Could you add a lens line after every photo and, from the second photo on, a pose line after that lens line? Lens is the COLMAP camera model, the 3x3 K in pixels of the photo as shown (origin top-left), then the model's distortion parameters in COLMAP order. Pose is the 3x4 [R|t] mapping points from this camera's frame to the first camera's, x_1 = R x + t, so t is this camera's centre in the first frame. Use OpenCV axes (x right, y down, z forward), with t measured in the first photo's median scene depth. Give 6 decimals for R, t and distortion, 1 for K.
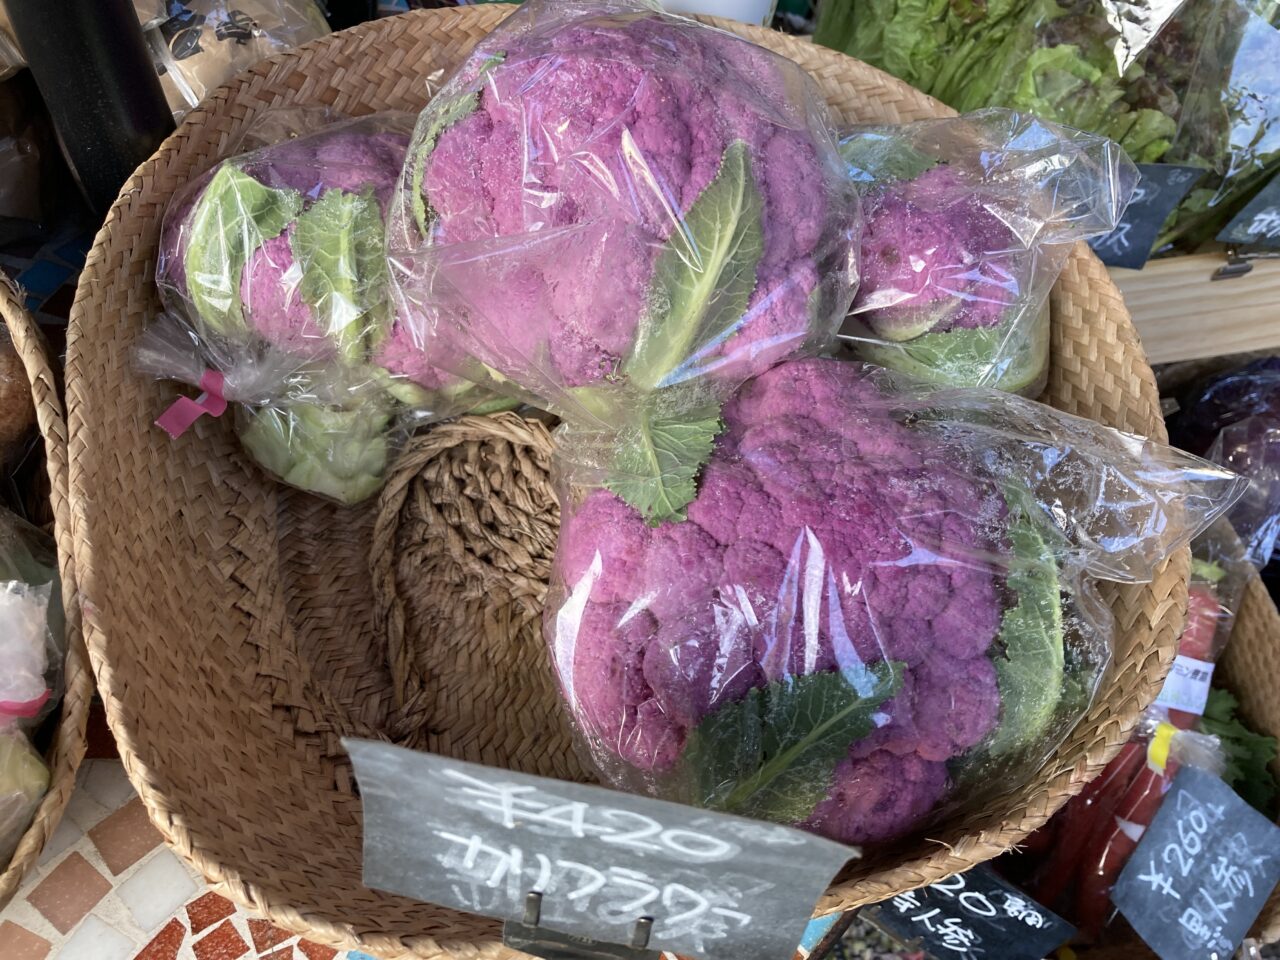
lens RADIAL K [[1144.5, 0, 638.7], [0, 1144.5, 482.5], [0, 0, 1]] dist [0.070215, 0.001671]
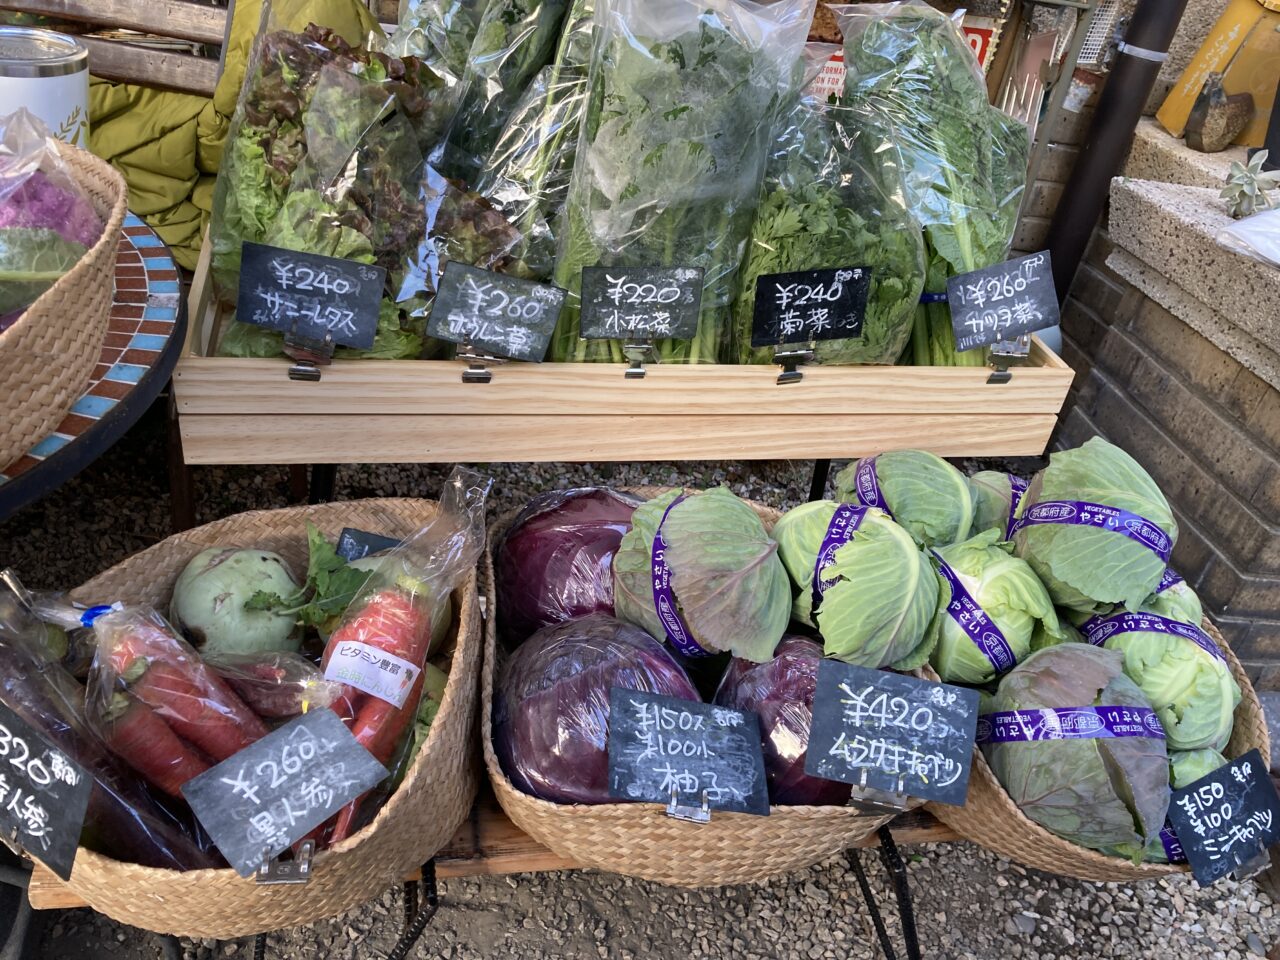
lens RADIAL K [[1144.5, 0, 641.5], [0, 1144.5, 478.0], [0, 0, 1]] dist [0.070215, 0.001671]
pose [[0.997574, 0.066538, 0.020447, 0.794294], [-0.055175, 0.934926, -0.350528, 0.434577], [-0.042440, 0.348550, 0.936329, -0.208899]]
